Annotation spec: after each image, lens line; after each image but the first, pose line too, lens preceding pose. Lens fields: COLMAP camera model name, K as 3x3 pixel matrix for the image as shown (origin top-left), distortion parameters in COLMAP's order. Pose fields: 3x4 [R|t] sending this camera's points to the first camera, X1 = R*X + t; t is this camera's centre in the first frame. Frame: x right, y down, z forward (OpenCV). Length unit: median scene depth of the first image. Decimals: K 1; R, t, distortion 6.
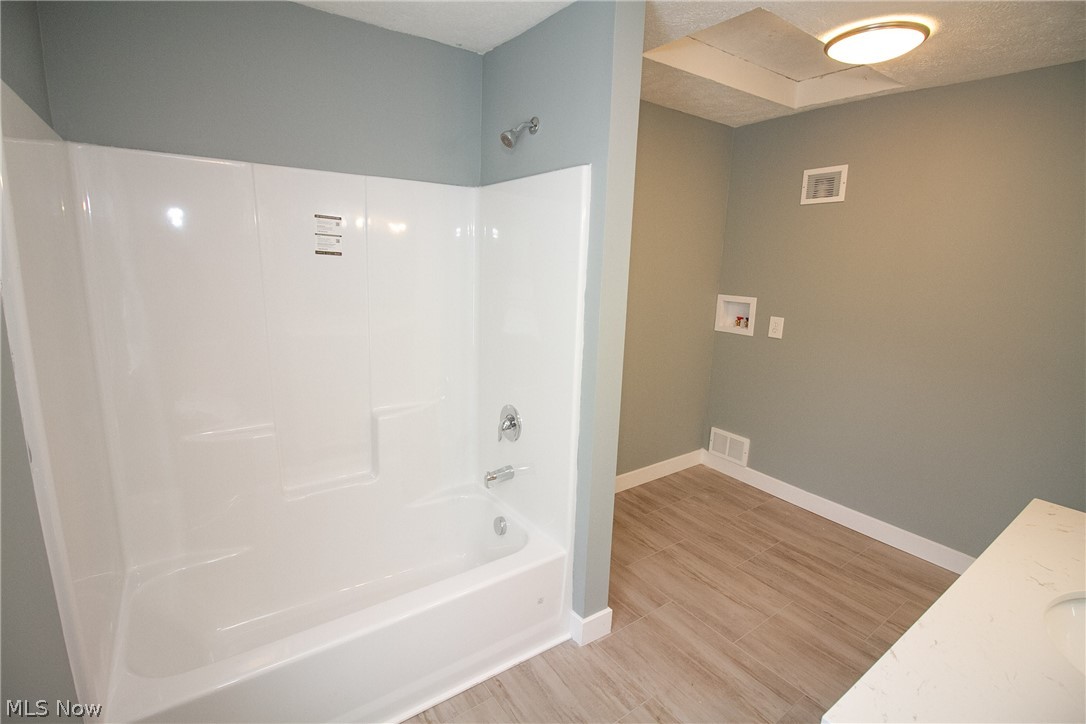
lens RADIAL K [[501.4, 0, 541.6], [0, 501.4, 358.0], [0, 0, 1]] dist [-0.000787, -0.012840]
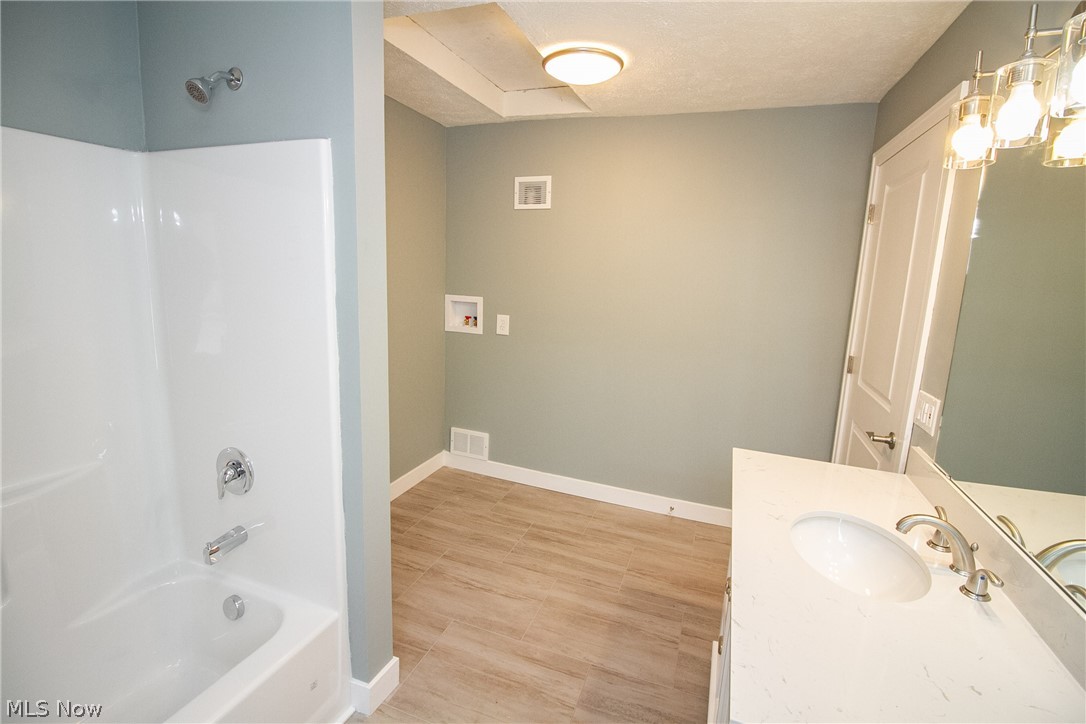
lens RADIAL K [[497.5, 0, 535.8], [0, 497.5, 361.7], [0, 0, 1]] dist [-0.001383, -0.014471]
pose [[0.833294, -0.094668, 0.544665, -0.067789], [0.089655, 0.995328, 0.035833, -0.018737], [-0.545512, 0.018972, 0.837888, 0.108427]]
